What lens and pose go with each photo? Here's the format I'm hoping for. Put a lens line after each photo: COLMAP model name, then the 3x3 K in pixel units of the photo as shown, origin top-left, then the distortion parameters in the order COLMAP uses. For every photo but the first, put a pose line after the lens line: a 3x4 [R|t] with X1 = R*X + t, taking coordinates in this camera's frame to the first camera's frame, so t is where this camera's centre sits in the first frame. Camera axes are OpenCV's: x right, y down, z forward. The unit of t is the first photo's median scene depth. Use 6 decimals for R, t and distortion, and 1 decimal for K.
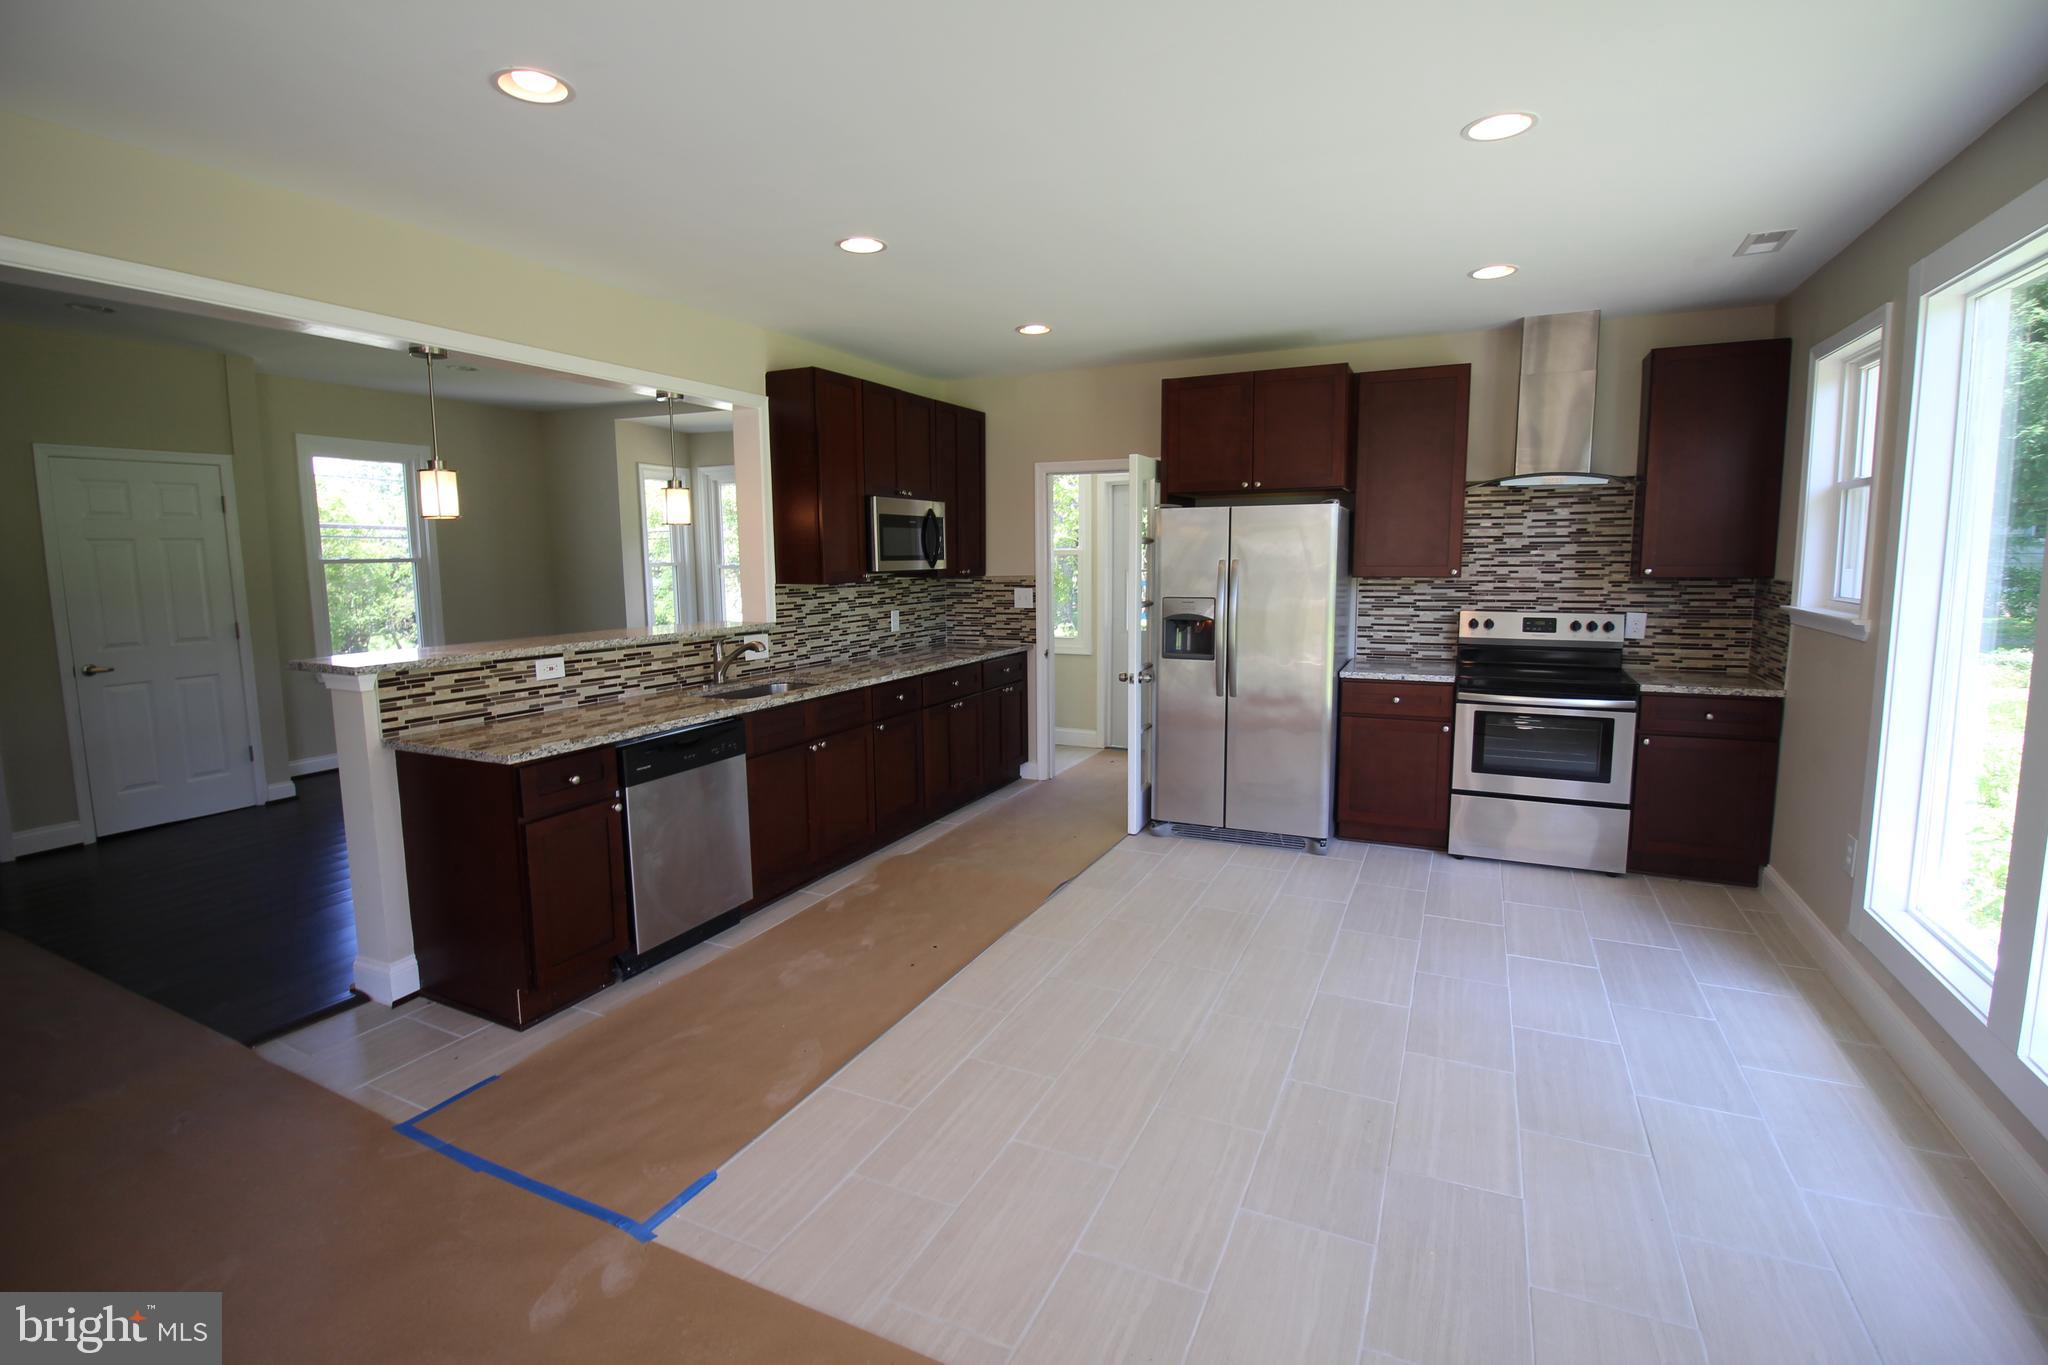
lens RADIAL K [[946.9, 0, 1008.7], [0, 946.9, 676.7], [0, 0, 1]] dist [-0.010351, -0.005251]
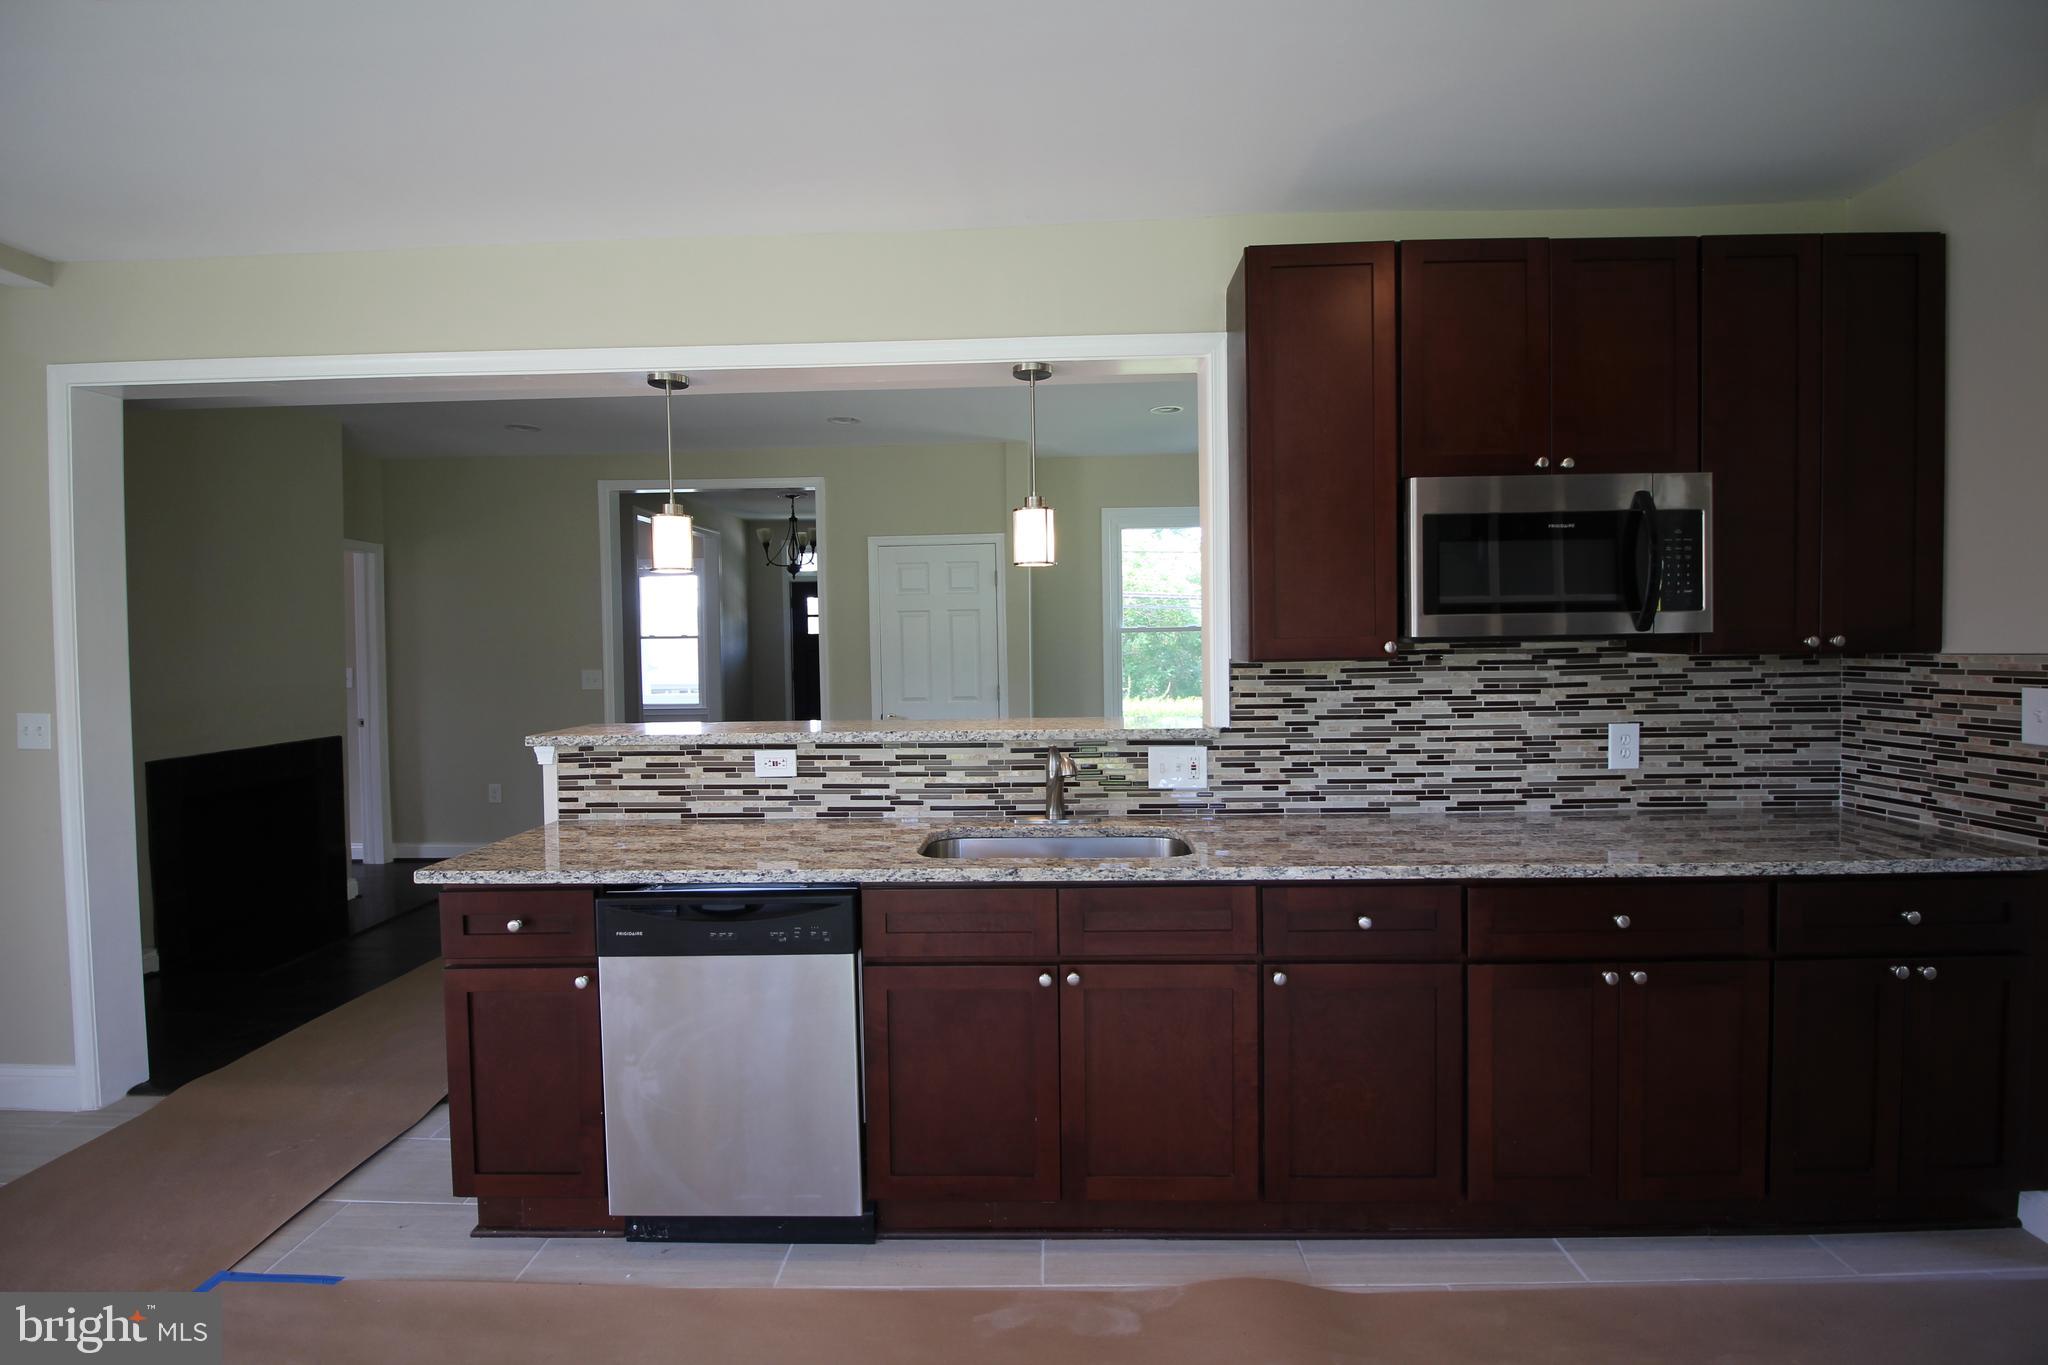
lens RADIAL K [[946.9, 0, 1027.8], [0, 946.9, 669.4], [0, 0, 1]] dist [-0.010351, -0.005251]
pose [[0.412656, 0.027545, -0.910470, 0.206906], [-0.106094, 0.994193, -0.018007, -0.066846], [0.904687, 0.104026, 0.413182, 0.637541]]
